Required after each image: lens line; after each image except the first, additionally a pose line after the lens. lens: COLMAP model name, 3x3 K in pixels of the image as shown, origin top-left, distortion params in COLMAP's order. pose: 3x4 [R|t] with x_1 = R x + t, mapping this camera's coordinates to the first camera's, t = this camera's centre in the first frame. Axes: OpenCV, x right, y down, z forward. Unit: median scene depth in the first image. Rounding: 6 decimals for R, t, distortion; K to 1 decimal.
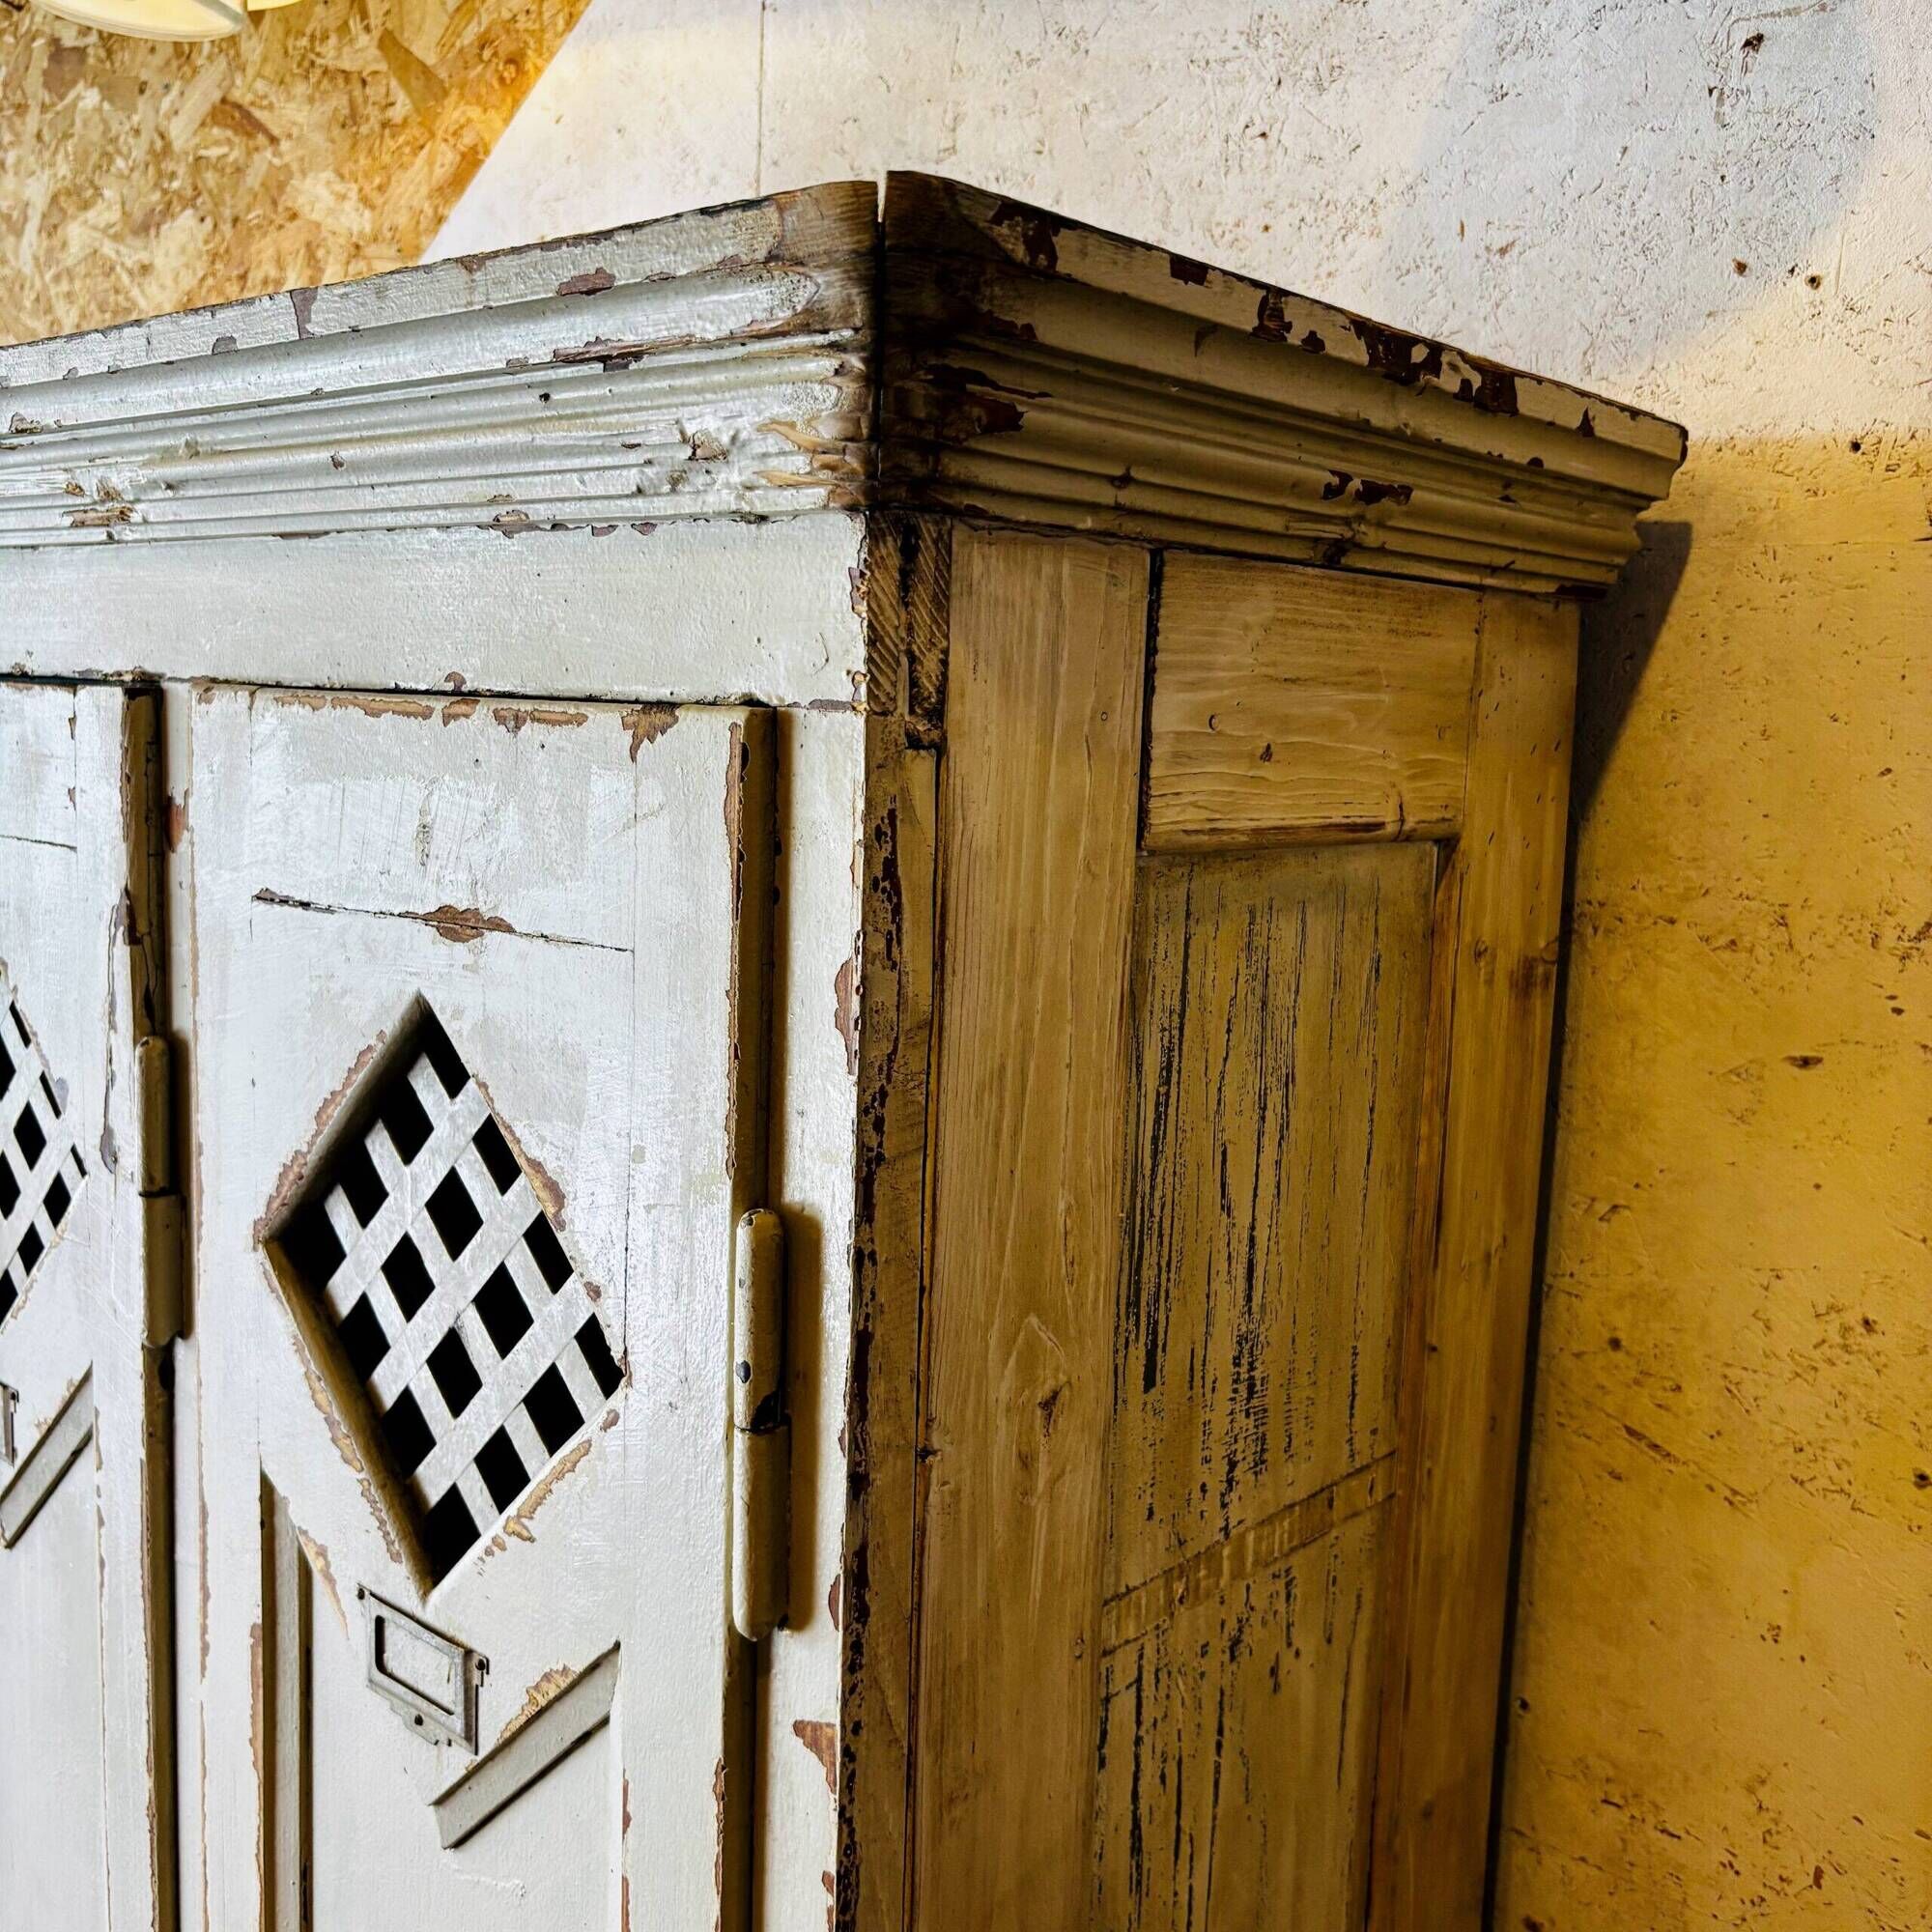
lens RADIAL K [[2043.1, 0, 925.5], [0, 2043.1, 970.3], [0, 0, 1]] dist [-0.003930, 0.000150]
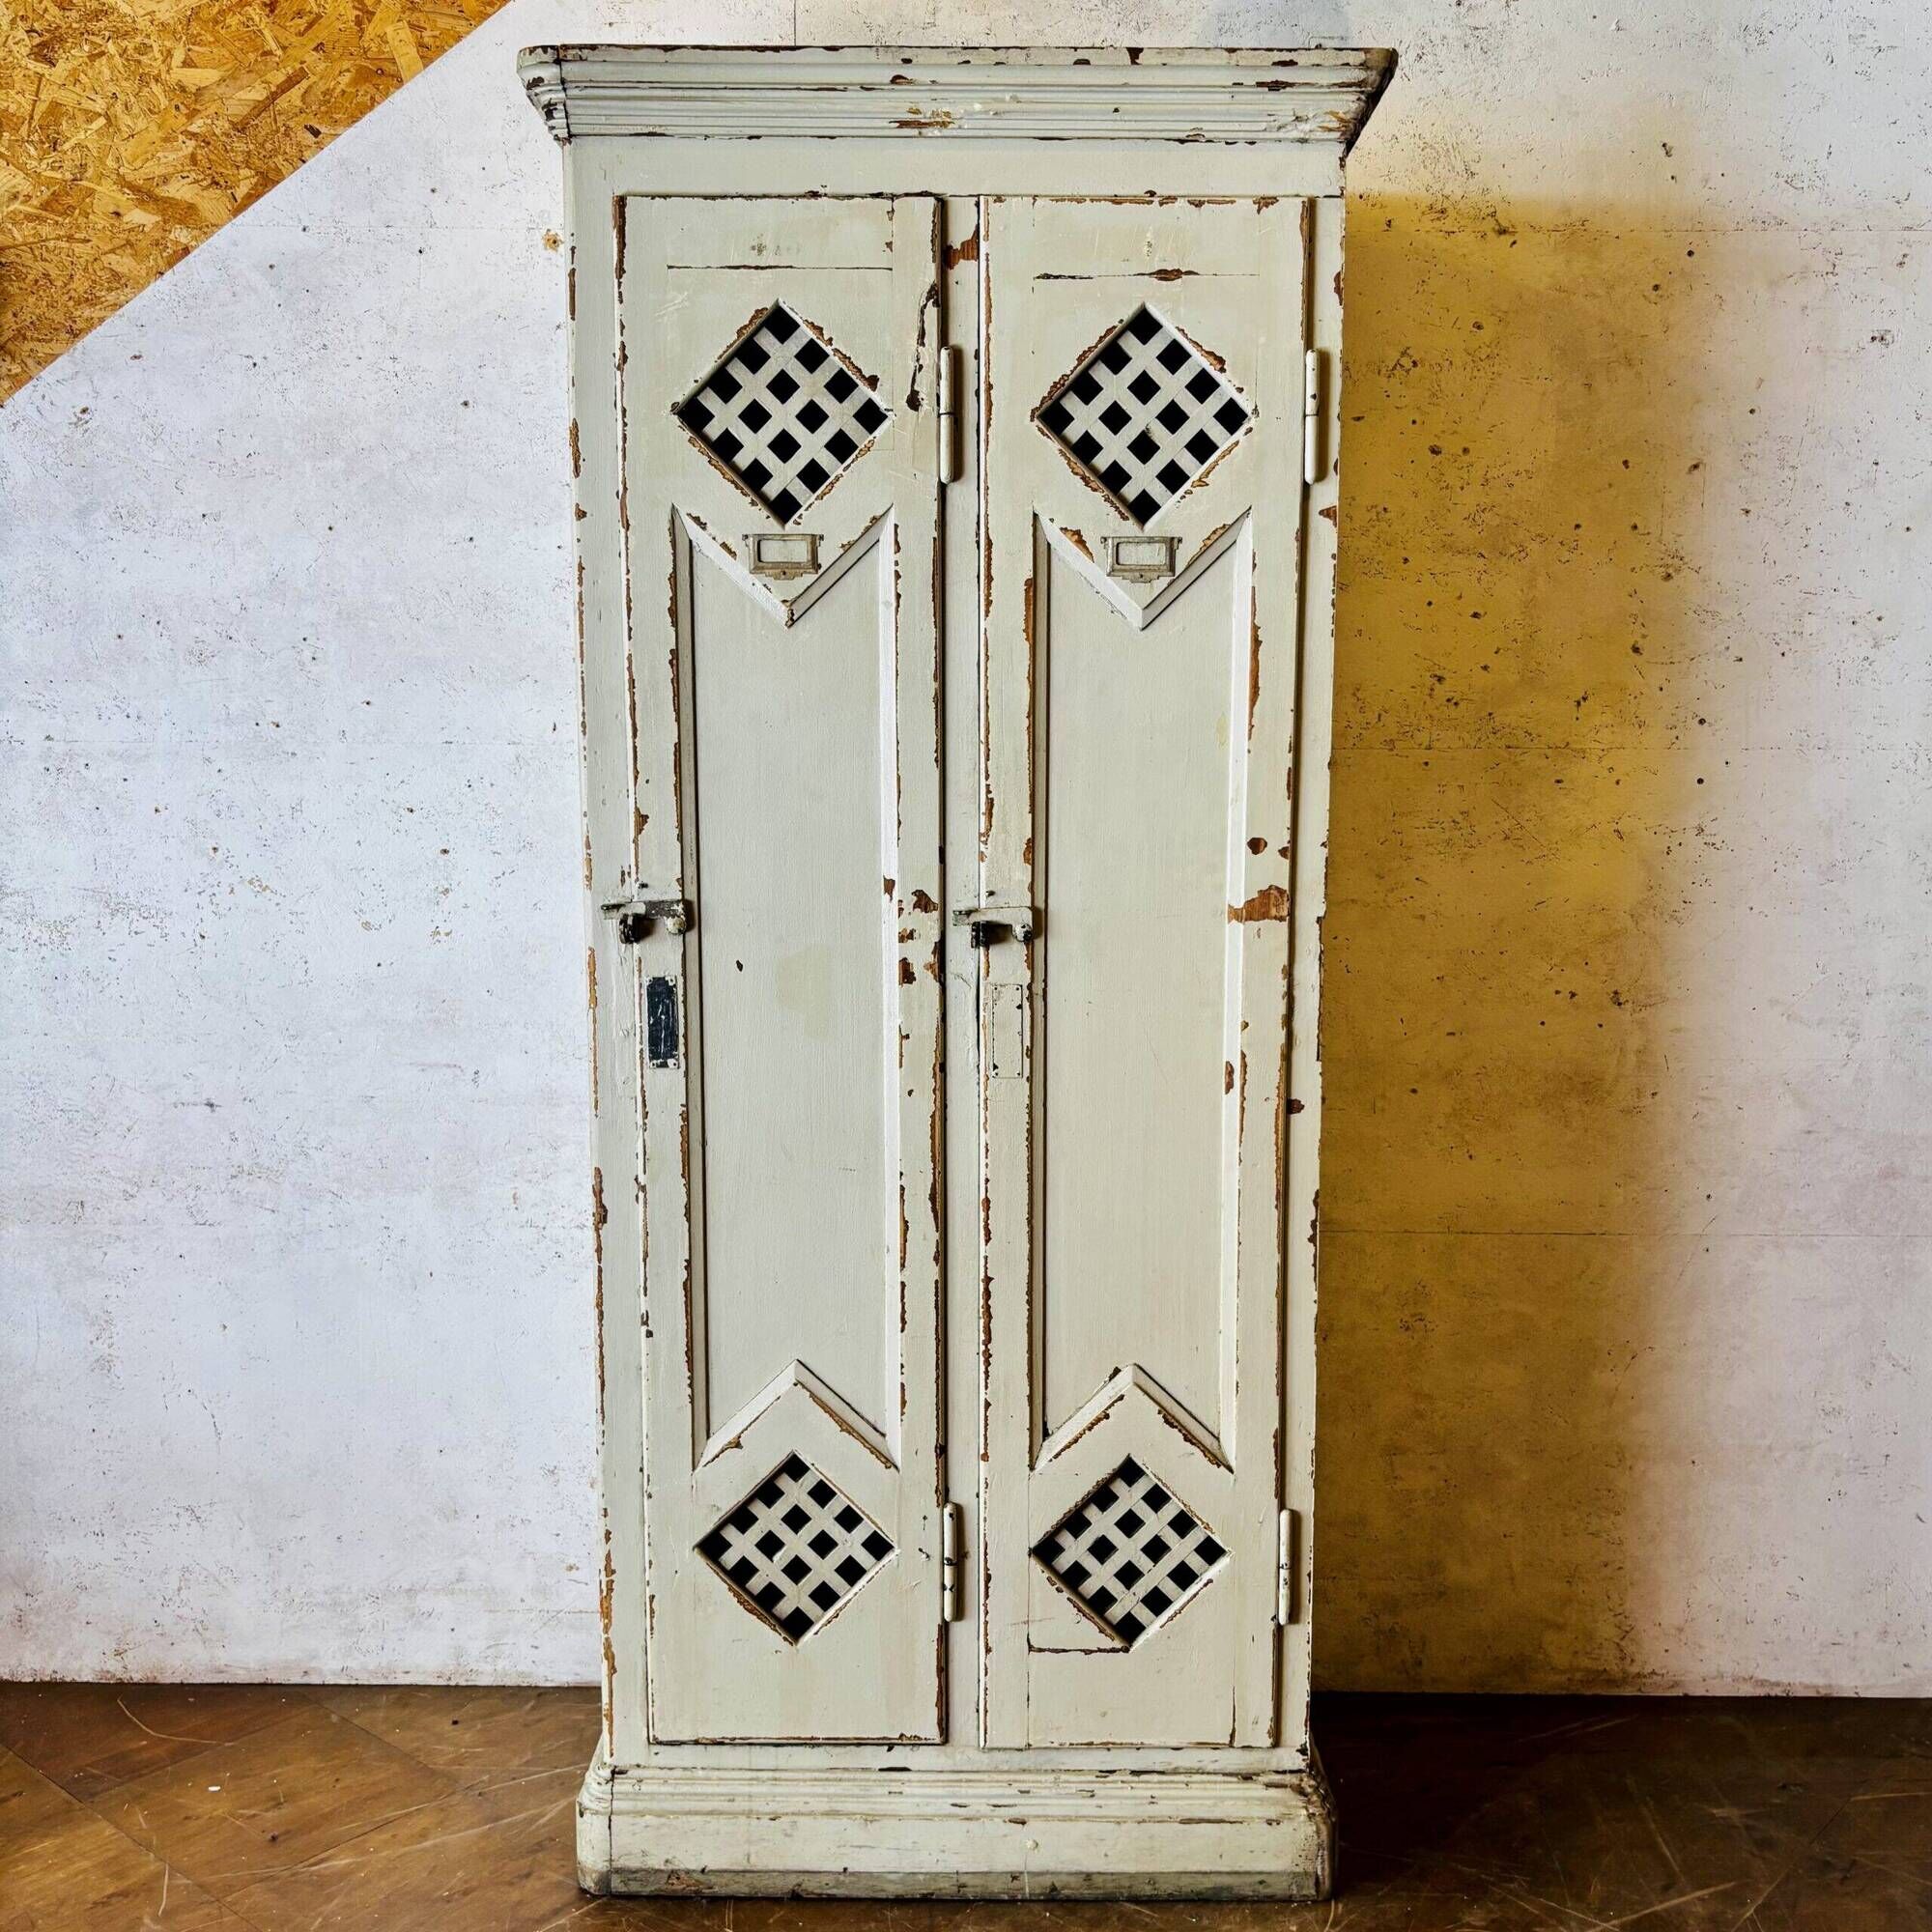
lens RADIAL K [[2123.6, 0, 1013.5], [0, 2123.6, 1005.5], [0, 0, 1]] dist [0.030411, -0.016241]
pose [[0.741986, -0.117165, 0.660098, -2.473628], [0.108791, 0.992602, 0.053896, 0.809399], [-0.661529, 0.031823, 0.749244, -1.099127]]
